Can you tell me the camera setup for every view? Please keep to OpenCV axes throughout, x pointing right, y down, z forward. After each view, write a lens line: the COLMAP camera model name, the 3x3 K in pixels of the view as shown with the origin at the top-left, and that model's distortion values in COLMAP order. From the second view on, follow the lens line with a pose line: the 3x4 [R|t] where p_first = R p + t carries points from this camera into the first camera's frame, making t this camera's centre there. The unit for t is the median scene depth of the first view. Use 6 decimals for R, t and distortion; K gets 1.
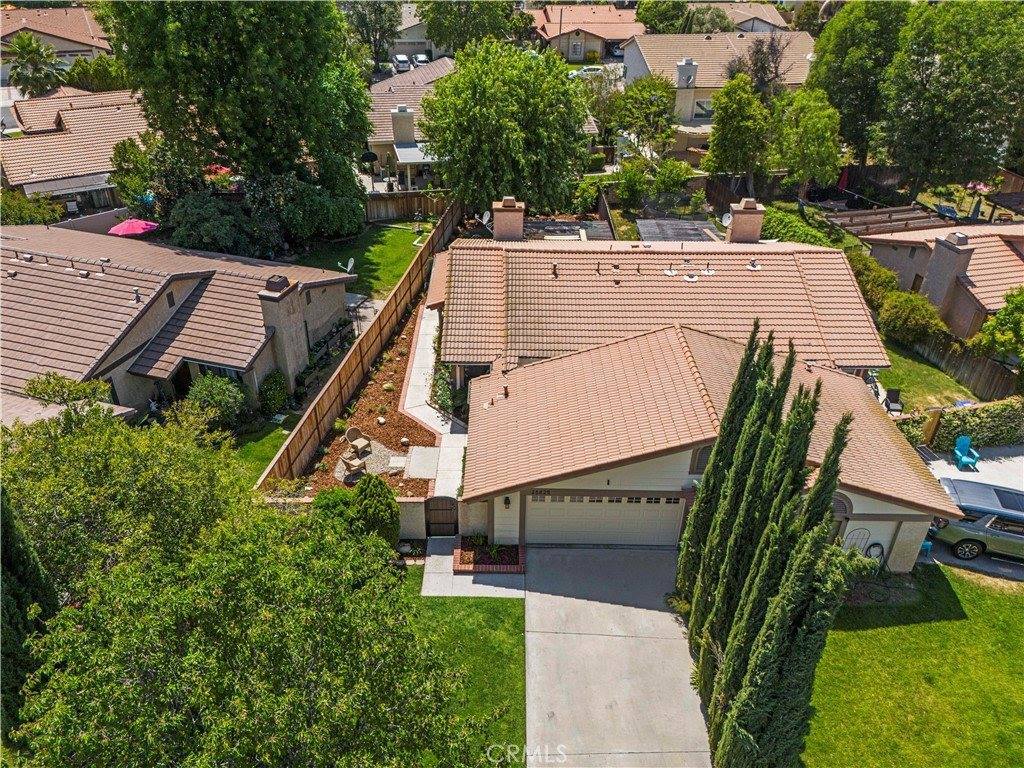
lens RADIAL K [[771.4, 0, 518.1], [0, 771.4, 384.5], [0, 0, 1]] dist [0.052583, -0.037621]
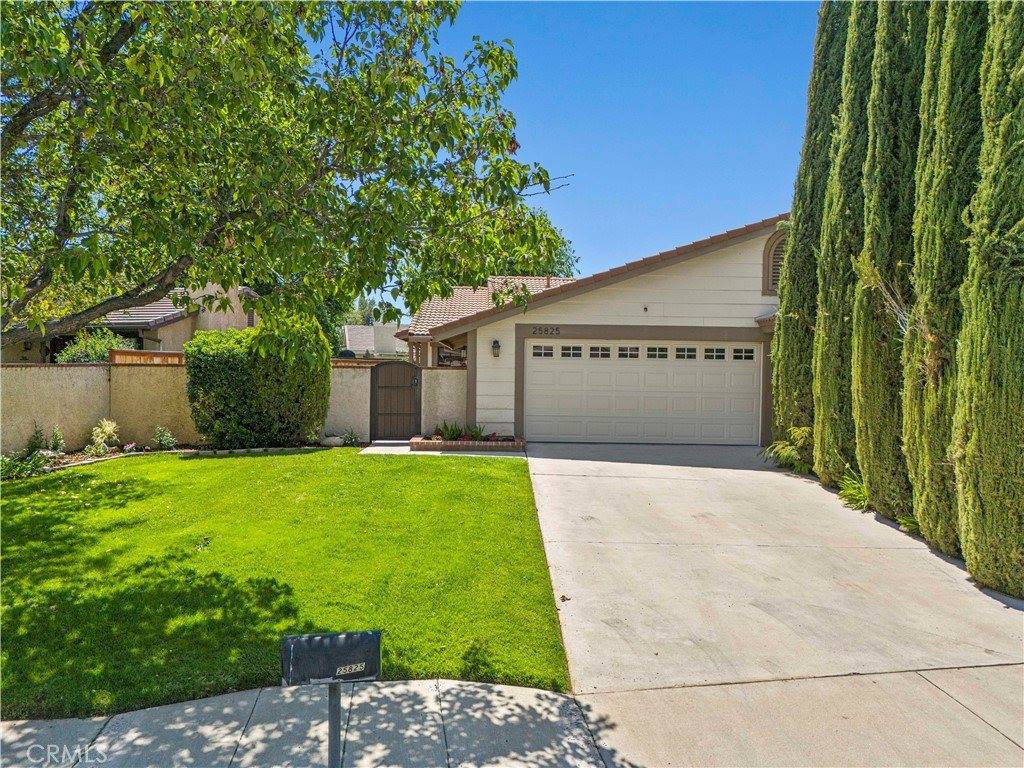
lens RADIAL K [[771.4, 0, 514.0], [0, 771.4, 388.4], [0, 0, 1]] dist [0.052583, -0.037621]
pose [[0.999517, -0.004034, 0.030811, -0.014428], [0.019649, 0.850194, -0.526103, 0.392197], [-0.024073, 0.526455, 0.849862, 0.337280]]
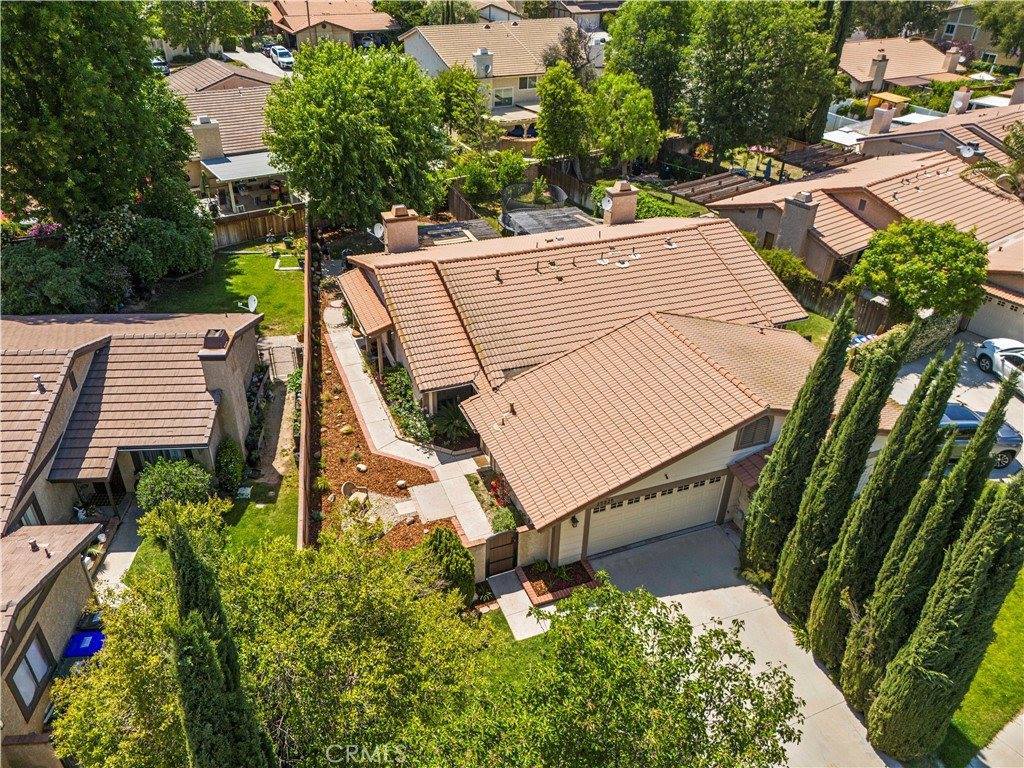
lens RADIAL K [[771.4, 0, 520.0], [0, 771.4, 377.7], [0, 0, 1]] dist [0.052583, -0.037621]
pose [[0.928040, -0.189196, 0.320852, -0.261832], [0.186751, 0.981645, 0.038680, -0.054551], [-0.322281, 0.024023, 0.946339, 0.075211]]
